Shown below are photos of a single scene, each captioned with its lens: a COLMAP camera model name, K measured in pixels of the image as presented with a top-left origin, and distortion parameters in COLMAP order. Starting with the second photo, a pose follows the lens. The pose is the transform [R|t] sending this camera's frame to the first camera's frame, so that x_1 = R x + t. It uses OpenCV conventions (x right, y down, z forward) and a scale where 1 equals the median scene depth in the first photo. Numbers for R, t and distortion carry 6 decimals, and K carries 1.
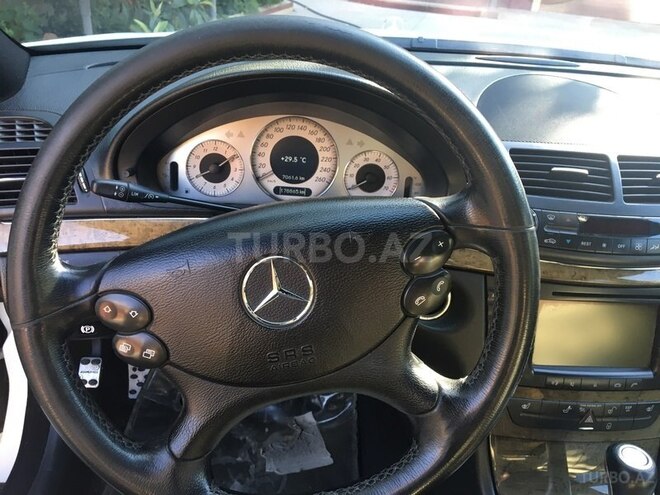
lens RADIAL K [[559.6, 0, 329.1], [0, 559.6, 249.1], [0, 0, 1]] dist [0.063434, 0.003049]
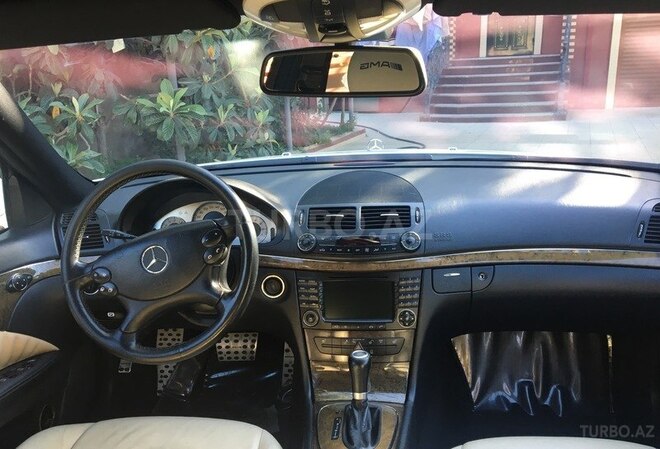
lens RADIAL K [[560.5, 0, 330.7], [0, 560.5, 224.2], [0, 0, 1]] dist [0.021101, 0.006552]
pose [[0.982215, -0.078871, -0.170391, 0.675125], [0.036074, 0.969859, -0.240981, 0.330960], [0.184261, 0.230549, 0.955455, -0.791759]]
